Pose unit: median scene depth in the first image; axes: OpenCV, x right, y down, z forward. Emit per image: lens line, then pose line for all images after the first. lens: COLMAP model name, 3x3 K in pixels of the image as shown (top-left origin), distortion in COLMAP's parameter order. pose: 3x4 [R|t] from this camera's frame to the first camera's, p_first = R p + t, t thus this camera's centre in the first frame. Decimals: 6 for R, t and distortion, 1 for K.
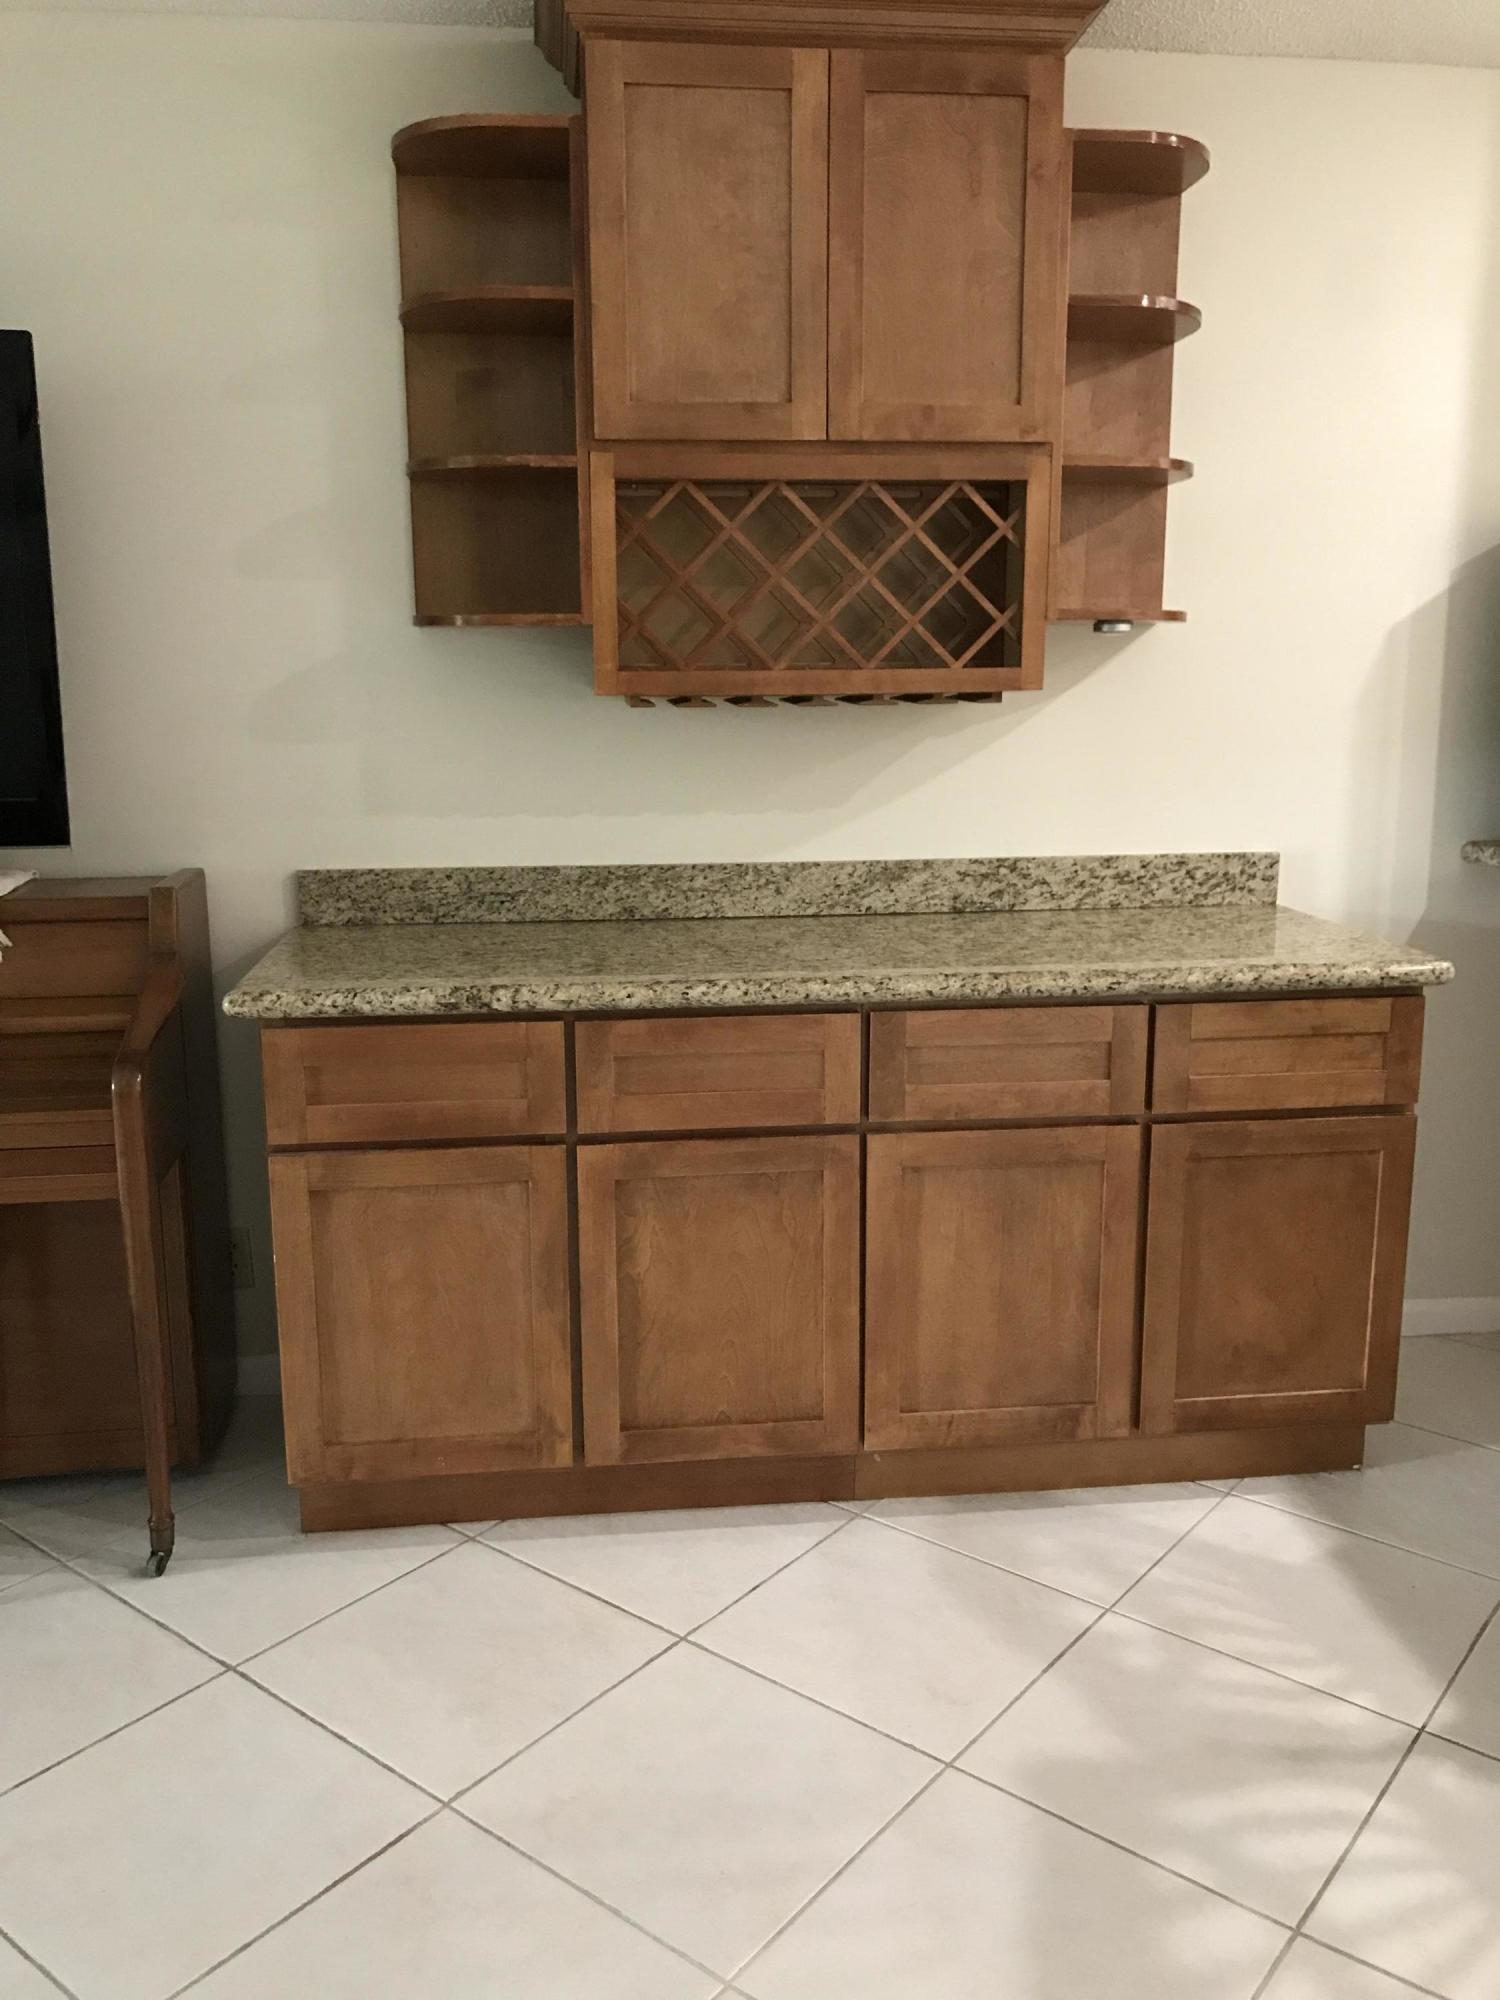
lens RADIAL K [[1643.4, 0, 746.8], [0, 1643.4, 990.0], [0, 0, 1]] dist [-0.014031, -0.002548]
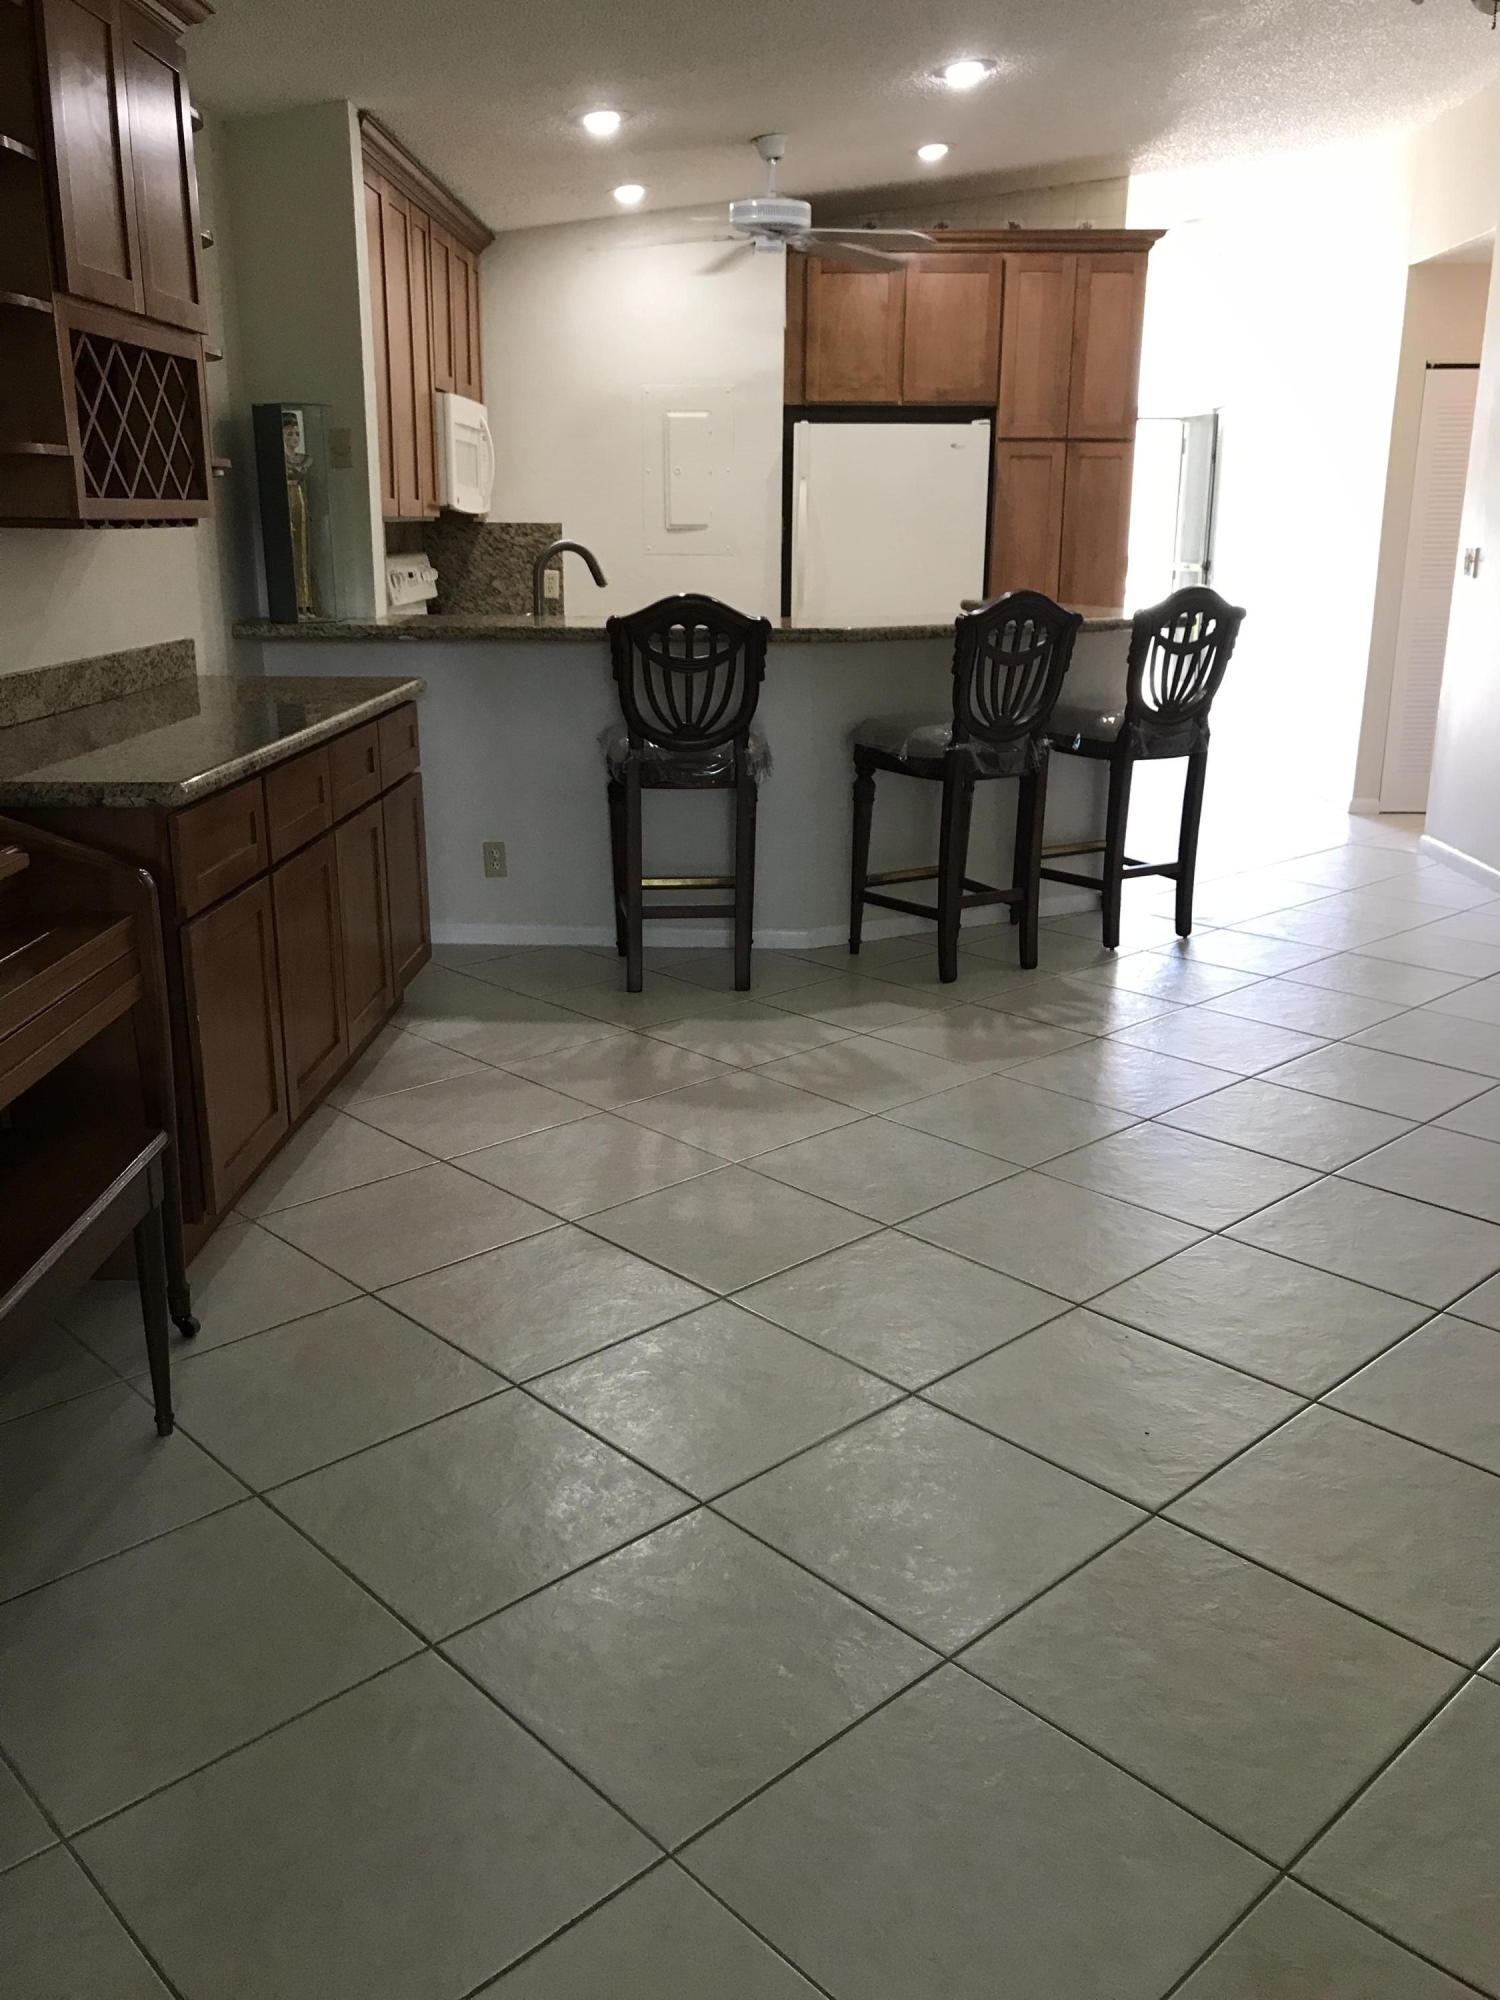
lens RADIAL K [[1643.4, 0, 746.8], [0, 1643.4, 990.0], [0, 0, 1]] dist [-0.014031, -0.002548]
pose [[0.128810, -0.267711, 0.954850, -1.203069], [0.190889, 0.951558, 0.241037, -0.051165], [-0.973123, 0.151223, 0.173673, 0.389118]]
